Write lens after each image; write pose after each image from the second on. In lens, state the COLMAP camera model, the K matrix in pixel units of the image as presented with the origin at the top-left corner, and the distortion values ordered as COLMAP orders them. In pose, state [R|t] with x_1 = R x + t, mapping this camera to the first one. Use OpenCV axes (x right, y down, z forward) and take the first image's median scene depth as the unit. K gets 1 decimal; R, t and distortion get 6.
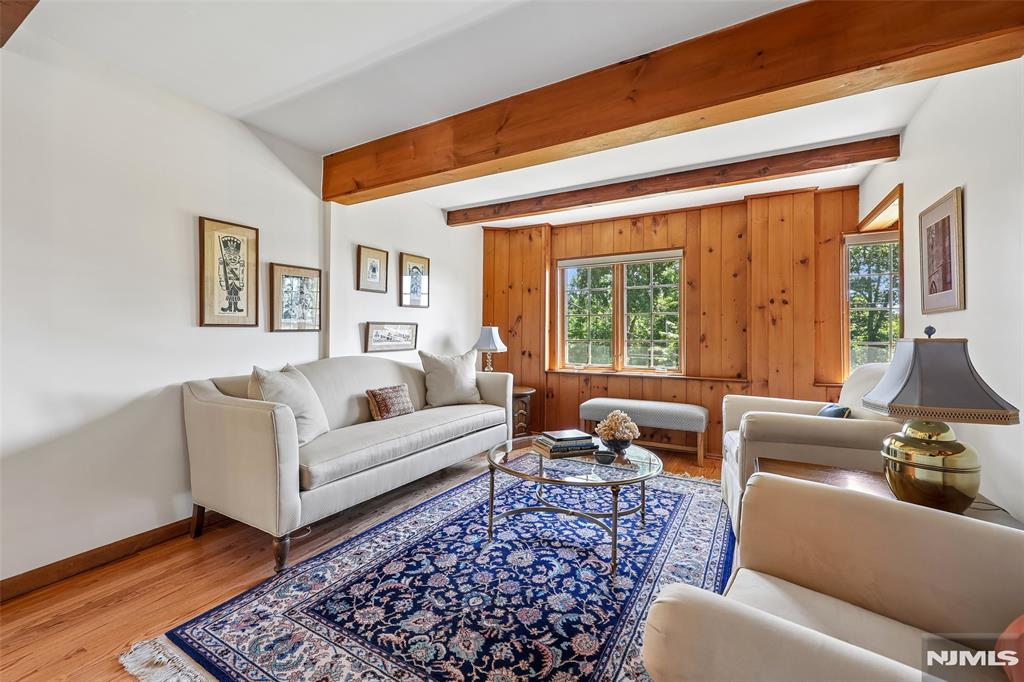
lens RADIAL K [[413.1, 0, 510.3], [0, 413.1, 332.3], [0, 0, 1]] dist [0.001829, 0.000695]
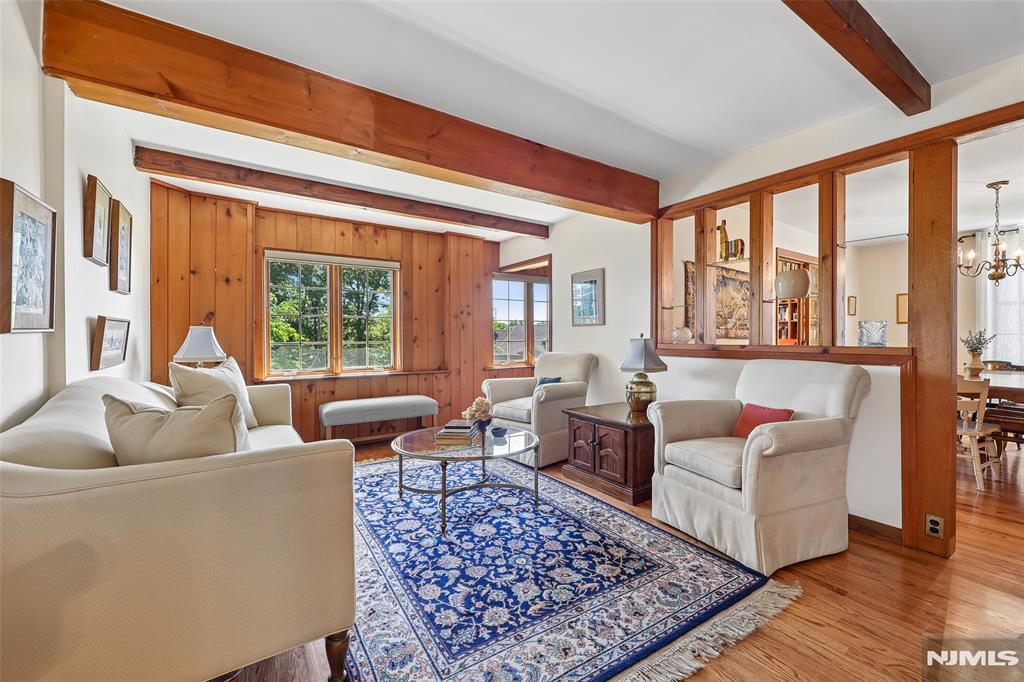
lens RADIAL K [[413.1, 0, 510.3], [0, 413.1, 332.3], [0, 0, 1]] dist [0.001829, 0.000695]
pose [[0.462766, 0.006774, 0.886454, -0.919418], [-0.001855, 0.999976, -0.006673, 0.002419], [-0.886478, 0.001444, 0.462768, 0.381678]]
